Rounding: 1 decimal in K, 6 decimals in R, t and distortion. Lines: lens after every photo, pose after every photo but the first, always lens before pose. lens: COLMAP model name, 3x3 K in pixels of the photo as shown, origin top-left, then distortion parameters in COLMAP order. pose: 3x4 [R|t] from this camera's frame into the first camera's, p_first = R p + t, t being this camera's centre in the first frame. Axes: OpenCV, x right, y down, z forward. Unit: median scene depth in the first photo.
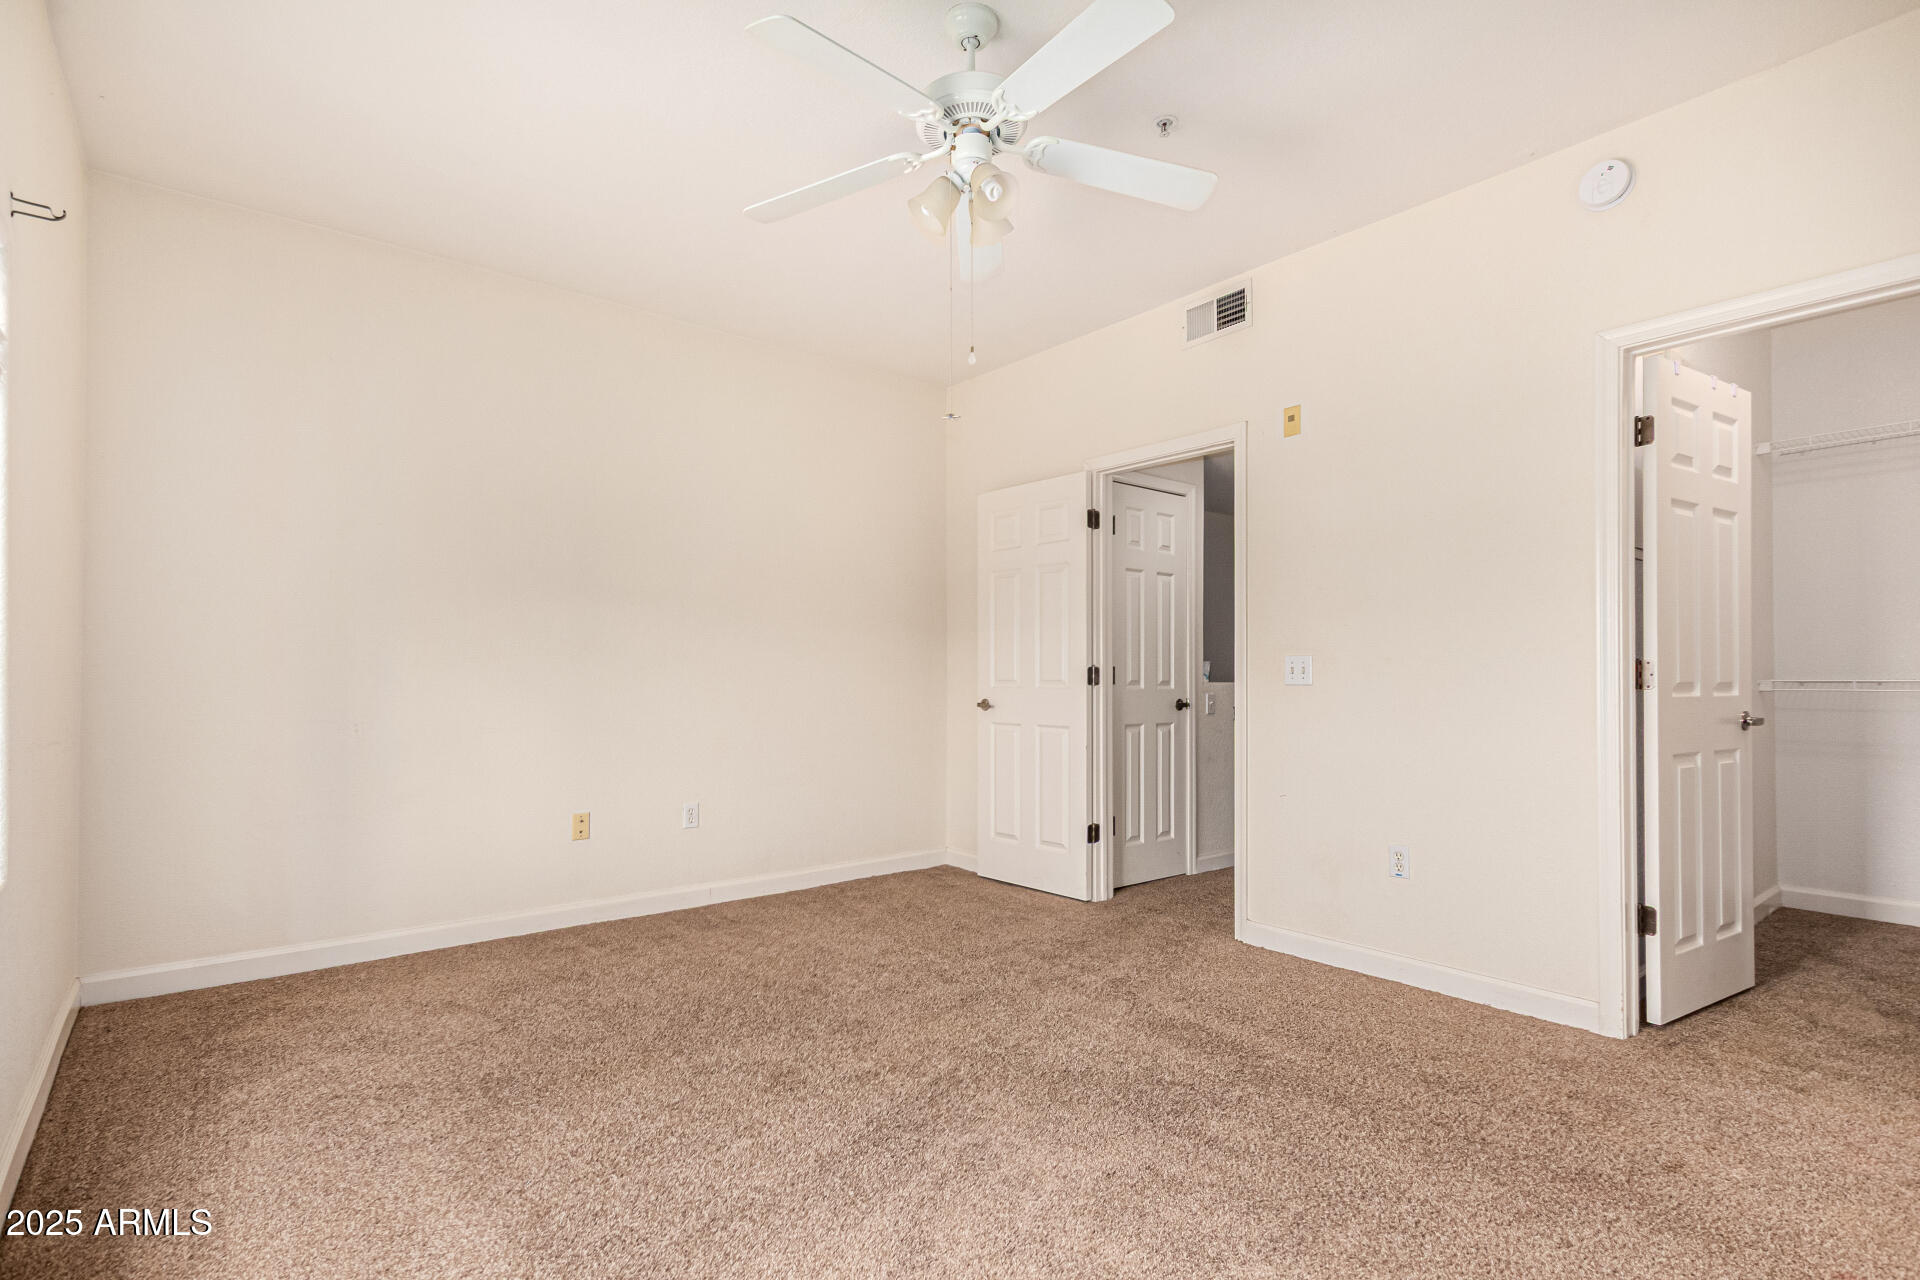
lens RADIAL K [[918.8, 0, 956.5], [0, 918.8, 656.6], [0, 0, 1]] dist [0.007672, 0.000286]
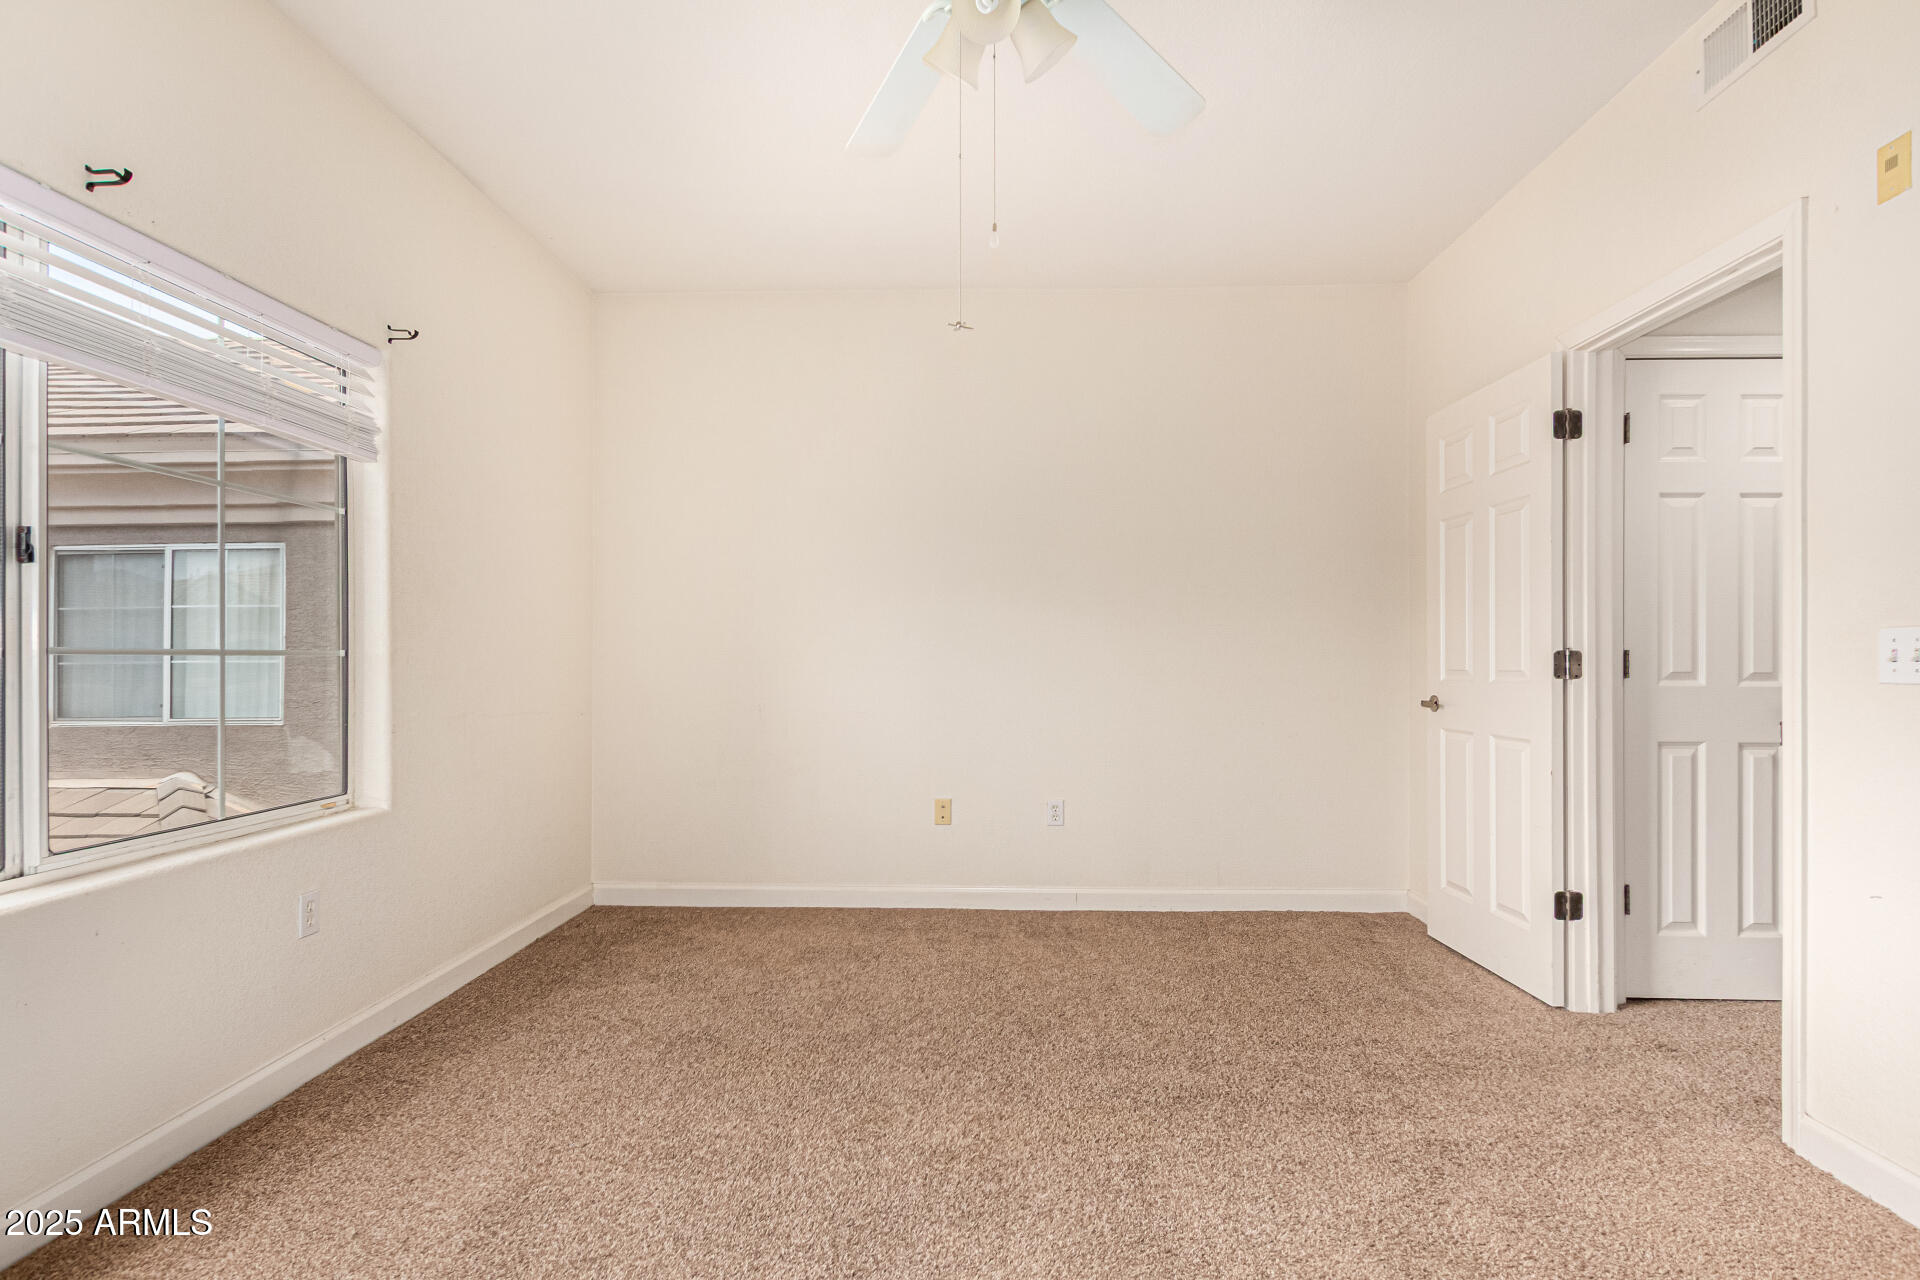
lens RADIAL K [[922.8, 0, 959.0], [0, 922.8, 651.7], [0, 0, 1]] dist [0.019975, -0.011435]
pose [[0.754480, -0.008274, -0.656271, 0.258515], [0.014798, 0.999881, 0.004406, 0.002571], [0.656157, -0.013036, 0.754512, 0.222180]]
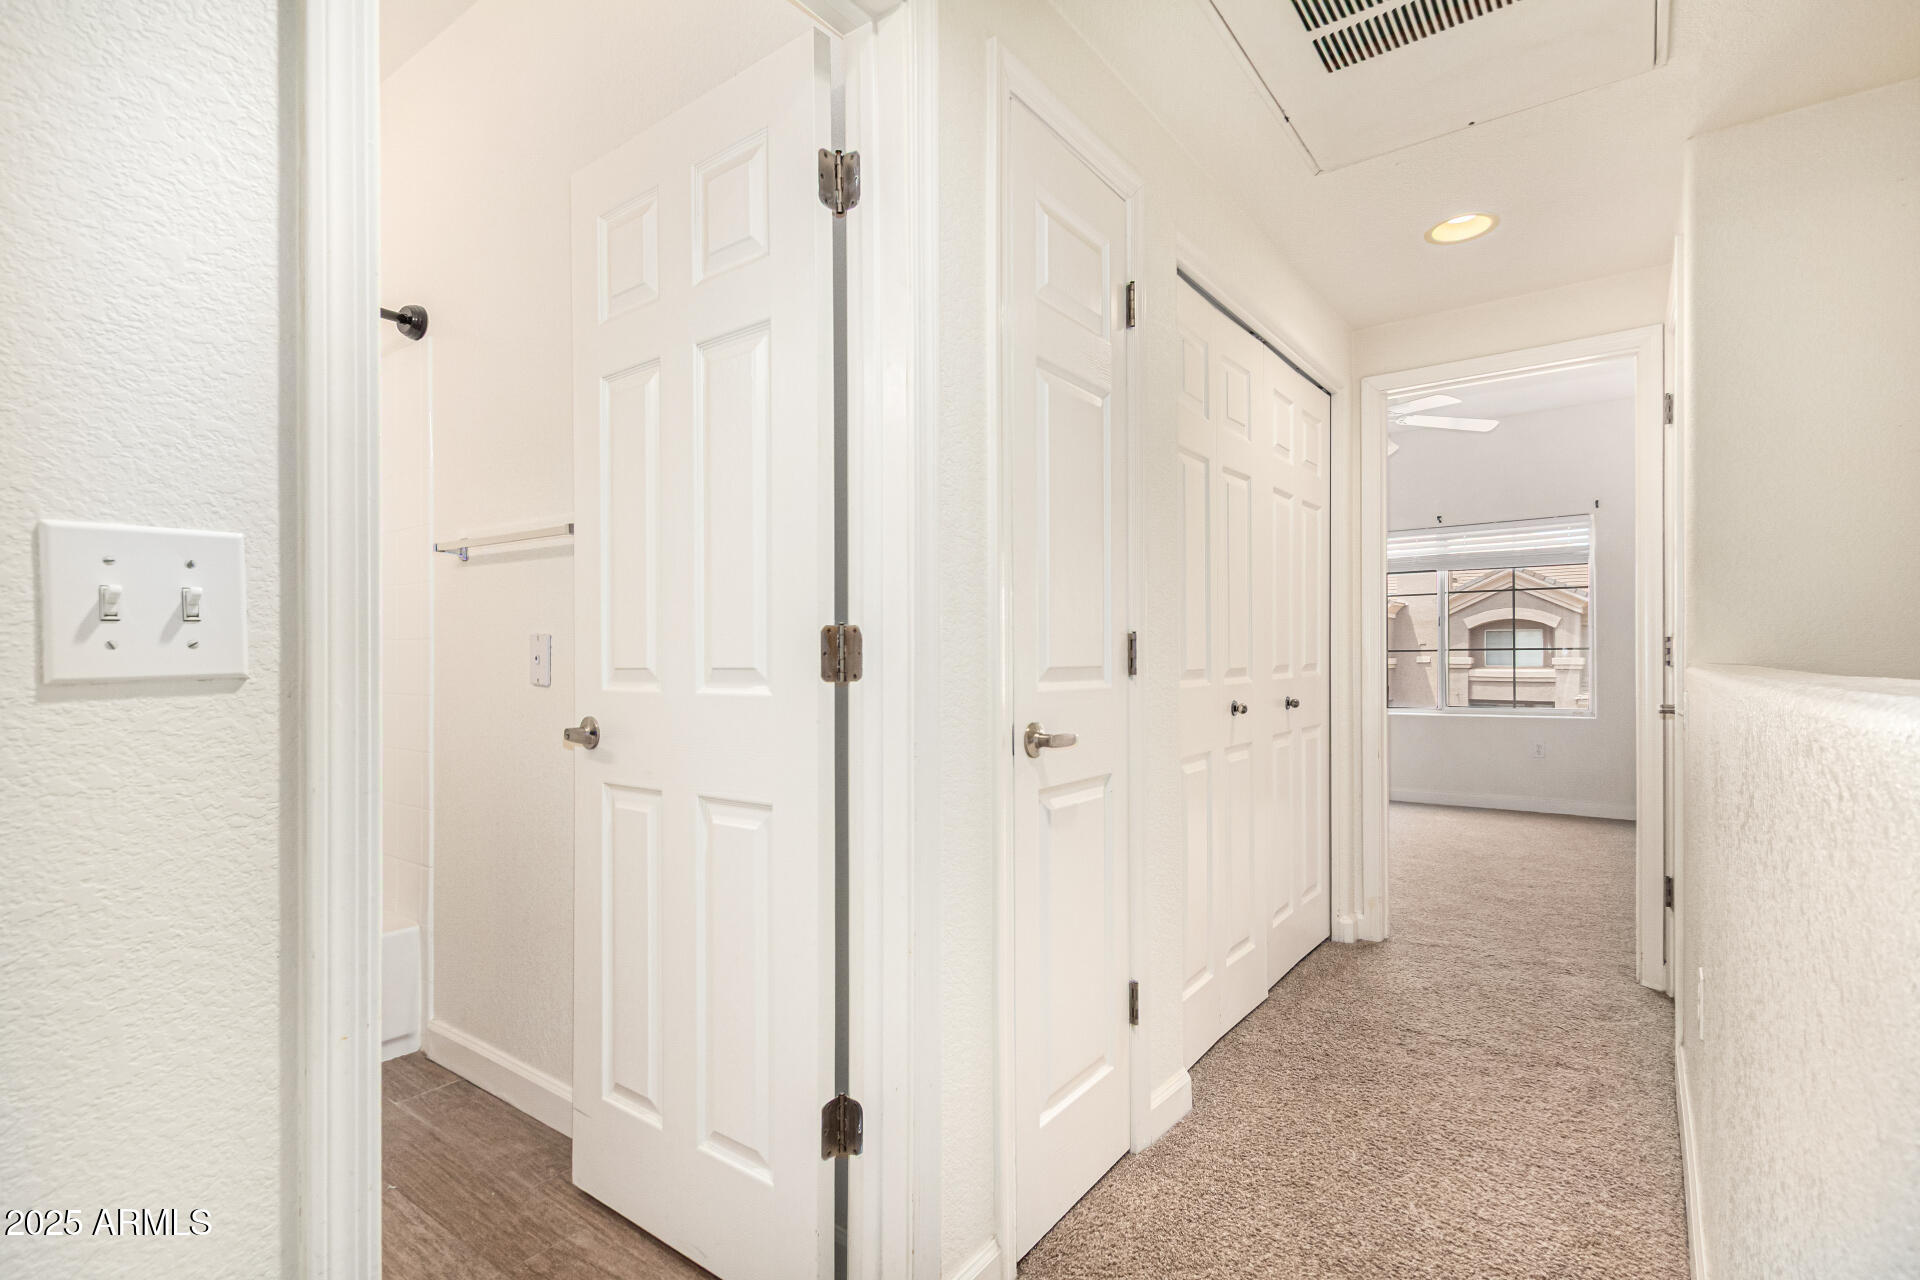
lens RADIAL K [[918.8, 0, 956.5], [0, 918.8, 656.6], [0, 0, 1]] dist [0.007672, 0.000286]
pose [[0.989948, -0.008098, 0.141199, 0.144351], [0.006015, 0.999867, 0.015178, 0.017093], [-0.141303, -0.014176, 0.989865, 0.676624]]
